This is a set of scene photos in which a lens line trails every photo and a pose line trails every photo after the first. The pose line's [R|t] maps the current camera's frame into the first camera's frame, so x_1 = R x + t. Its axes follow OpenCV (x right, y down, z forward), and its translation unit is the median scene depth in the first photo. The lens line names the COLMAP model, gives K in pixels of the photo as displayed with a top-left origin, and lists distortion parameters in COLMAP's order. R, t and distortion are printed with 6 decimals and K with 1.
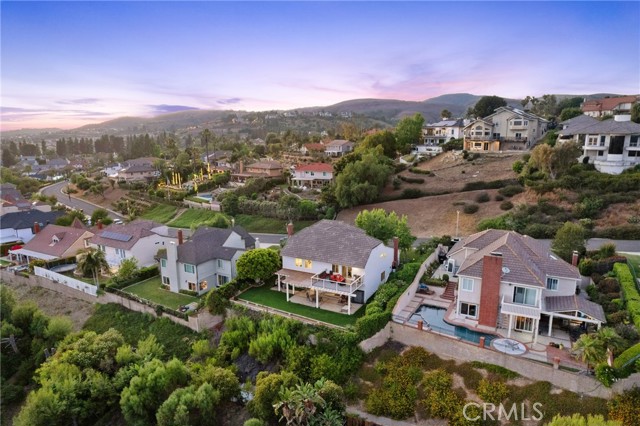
lens RADIAL K [[411.5, 0, 320.0], [0, 411.5, 213.0], [0, 0, 1]] dist [-0.072742, 0.076619]
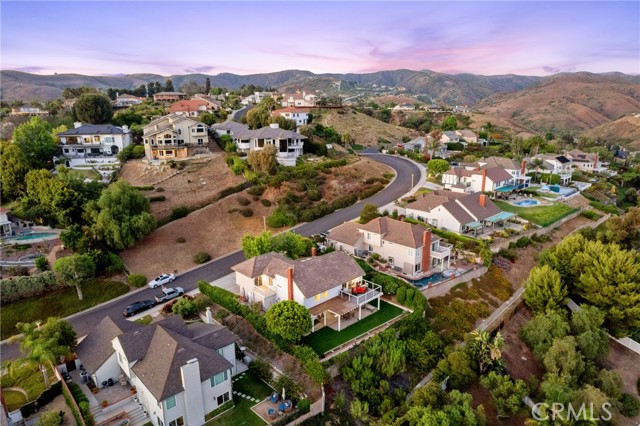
lens RADIAL K [[411.5, 0, 320.0], [0, 411.5, 213.0], [0, 0, 1]] dist [-0.072742, 0.076619]
pose [[0.312323, -0.231472, 0.921344, -0.602948], [0.190537, 0.965416, 0.177954, -0.166099], [-0.930672, 0.119971, 0.345626, 0.393015]]
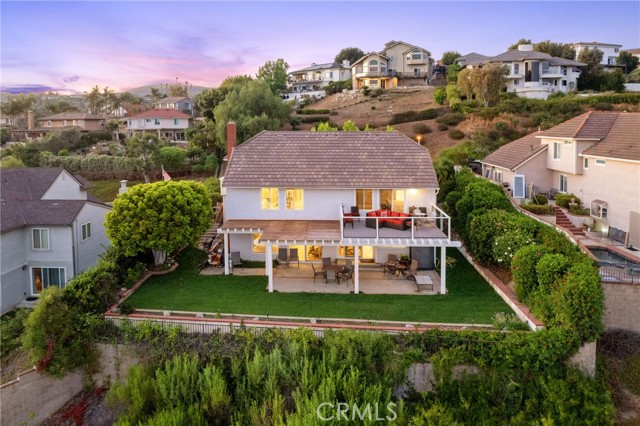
lens RADIAL K [[426.6, 0, 317.1], [0, 426.6, 154.7], [0, 0, 1]] dist [-0.029346, 0.002892]
pose [[0.898052, -0.025400, 0.439155, -0.131805], [0.080145, 0.991070, -0.106571, 0.080399], [-0.432527, 0.130902, 0.892068, 0.366523]]
